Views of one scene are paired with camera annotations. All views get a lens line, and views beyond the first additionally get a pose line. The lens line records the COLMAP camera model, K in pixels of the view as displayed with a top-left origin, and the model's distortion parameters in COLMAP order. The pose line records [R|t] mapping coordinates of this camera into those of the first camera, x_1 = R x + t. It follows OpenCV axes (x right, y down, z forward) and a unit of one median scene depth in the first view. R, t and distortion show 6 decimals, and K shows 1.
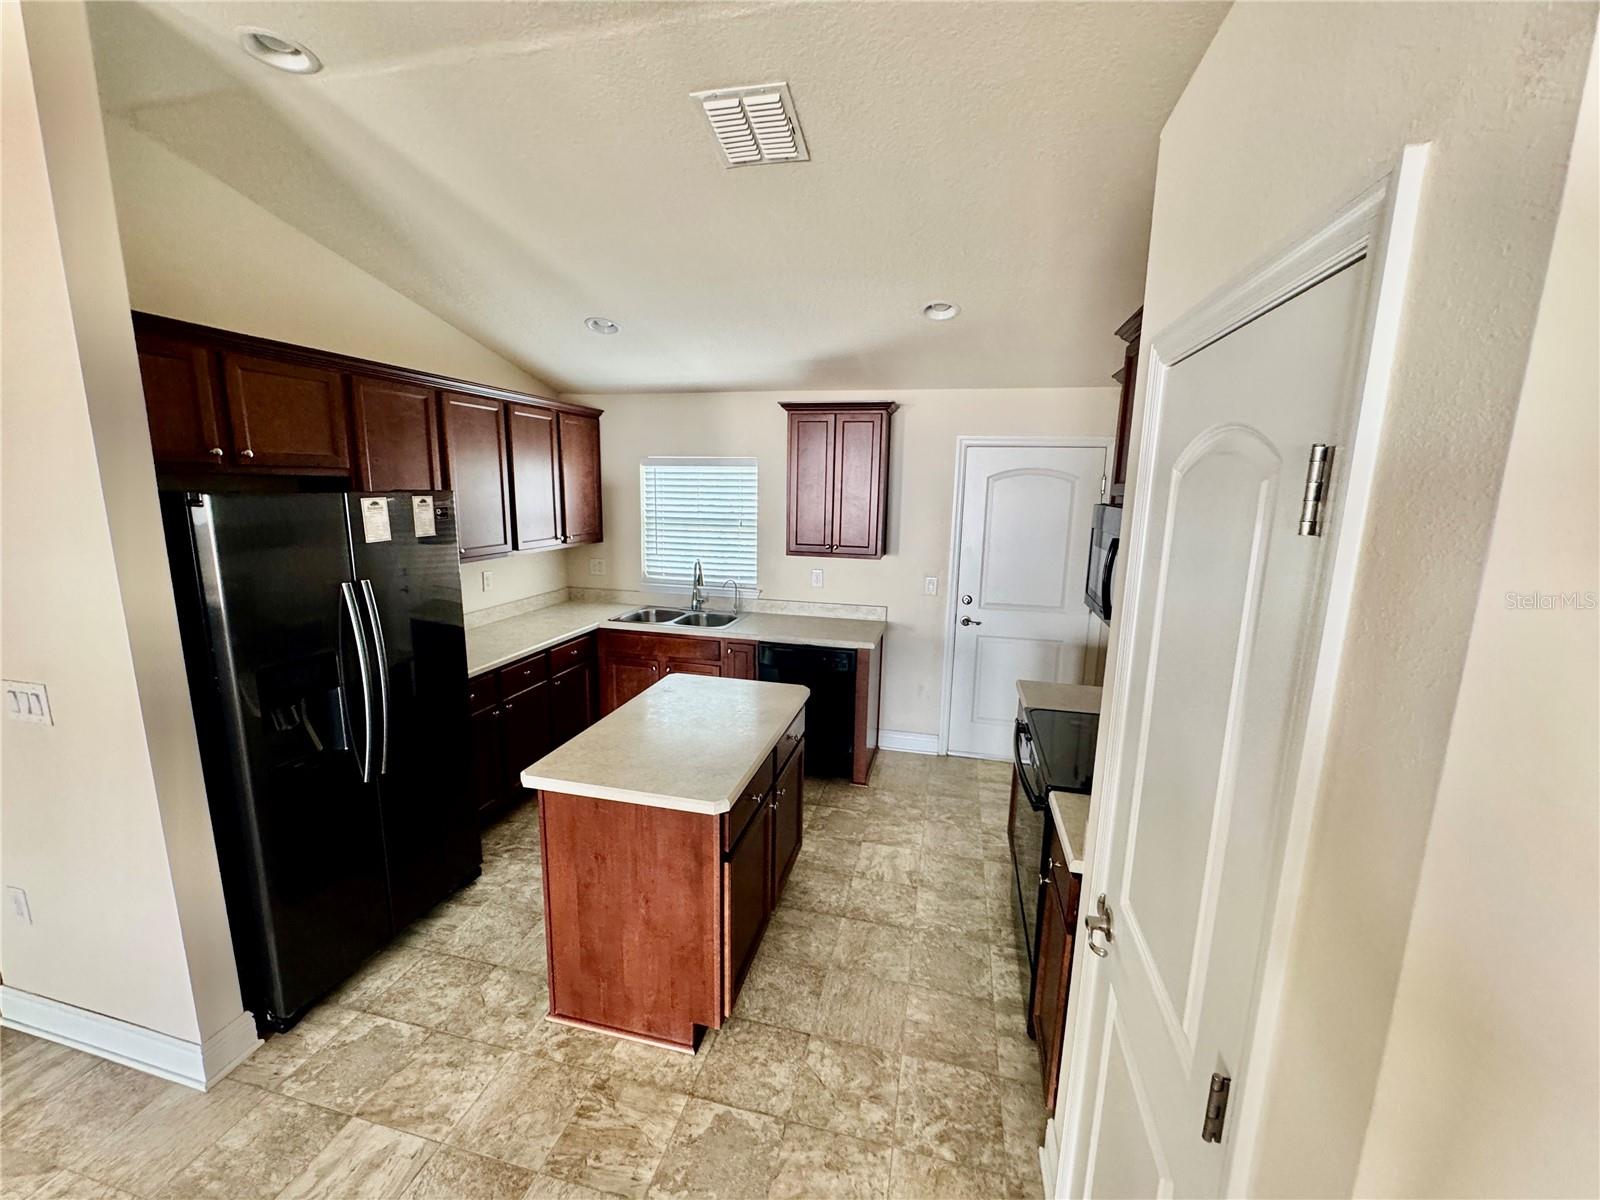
lens RADIAL K [[634.0, 0, 795.5], [0, 634.0, 596.4], [0, 0, 1]] dist [0.001582, 0.000139]
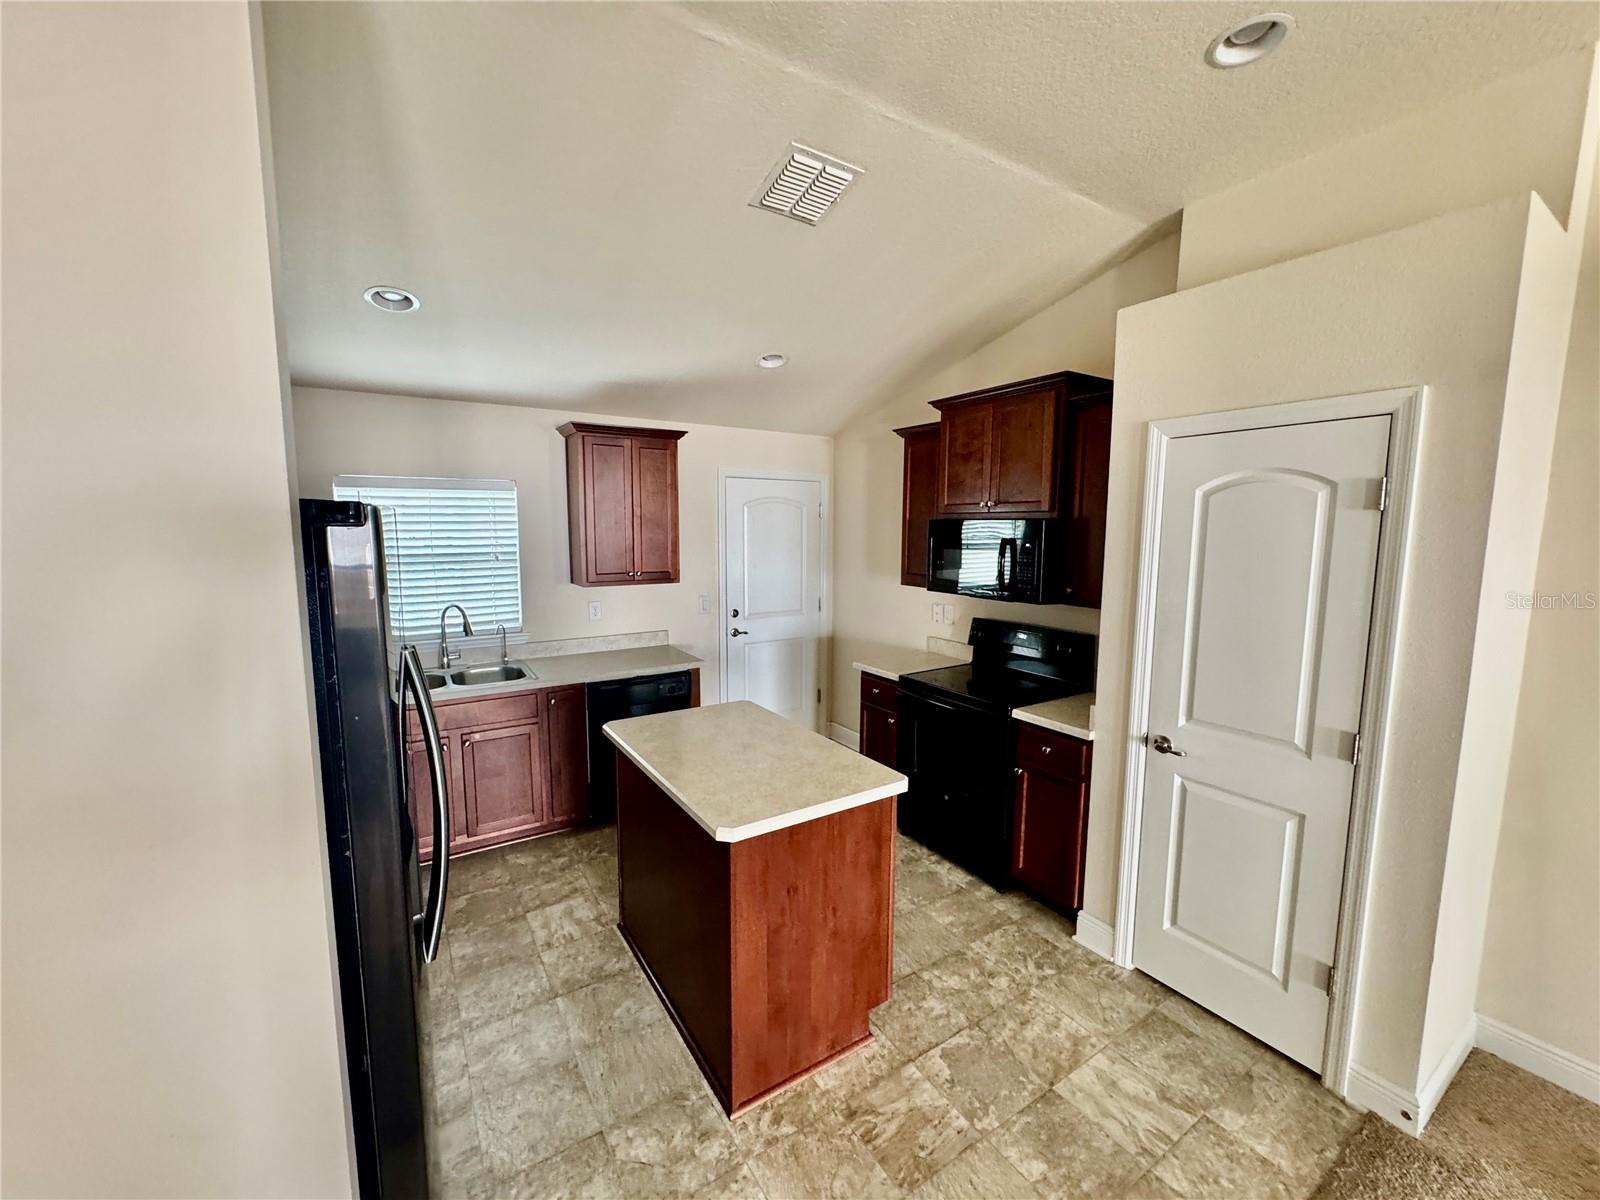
lens RADIAL K [[634.0, 0, 795.5], [0, 634.0, 596.4], [0, 0, 1]] dist [0.001582, 0.000139]
pose [[0.691683, -0.095719, 0.715830, -0.920084], [0.135515, 0.990774, 0.001540, -0.023253], [-0.709374, 0.095940, 0.698273, 0.286126]]
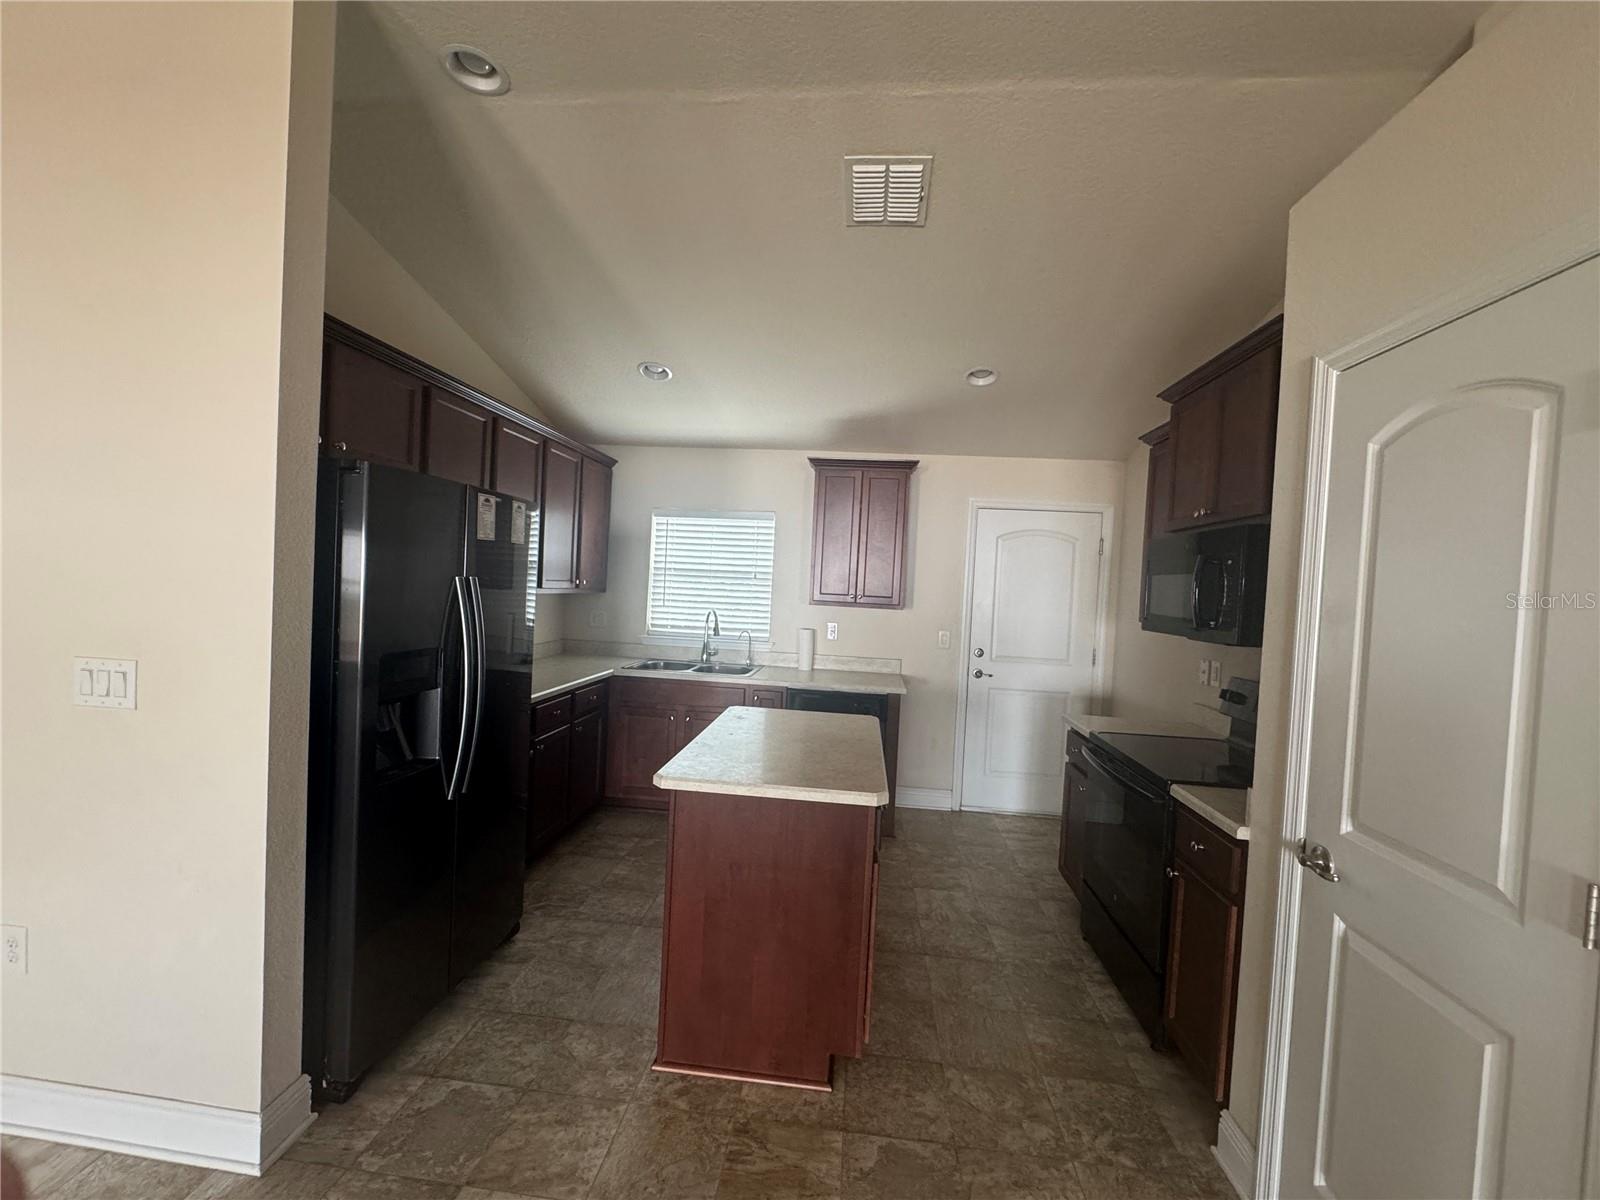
lens RADIAL K [[644.8, 0, 798.6], [0, 644.8, 596.9], [0, 0, 1]] dist [0.000172, 0.000210]
pose [[0.989490, 0.029242, 0.141614, -0.354240], [-0.007747, 0.988653, -0.150020, 0.154233], [-0.144394, 0.147347, 0.978488, -0.009717]]
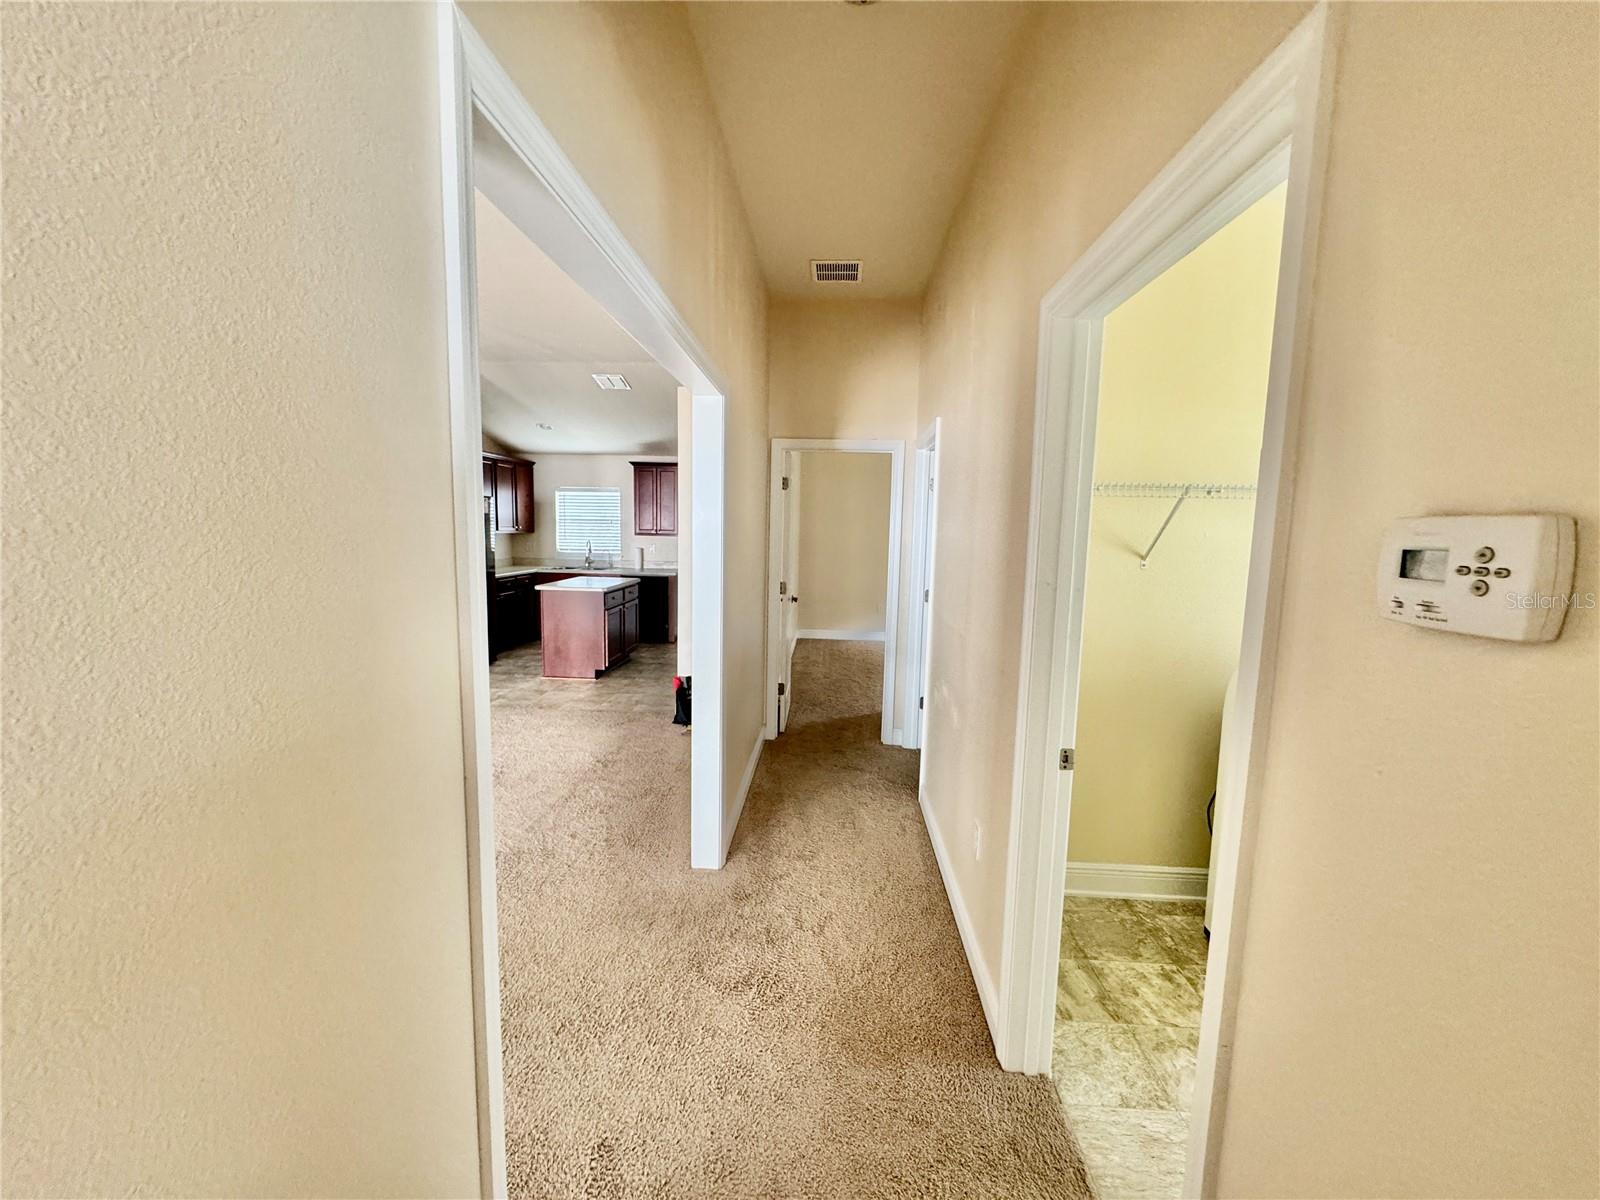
lens RADIAL K [[644.8, 0, 798.6], [0, 644.8, 596.9], [0, 0, 1]] dist [0.000172, 0.000210]
pose [[0.981878, -0.015944, 0.188843, 0.219362], [0.027287, 0.997966, -0.057616, 0.534142], [-0.187540, 0.061725, 0.980316, -2.244702]]
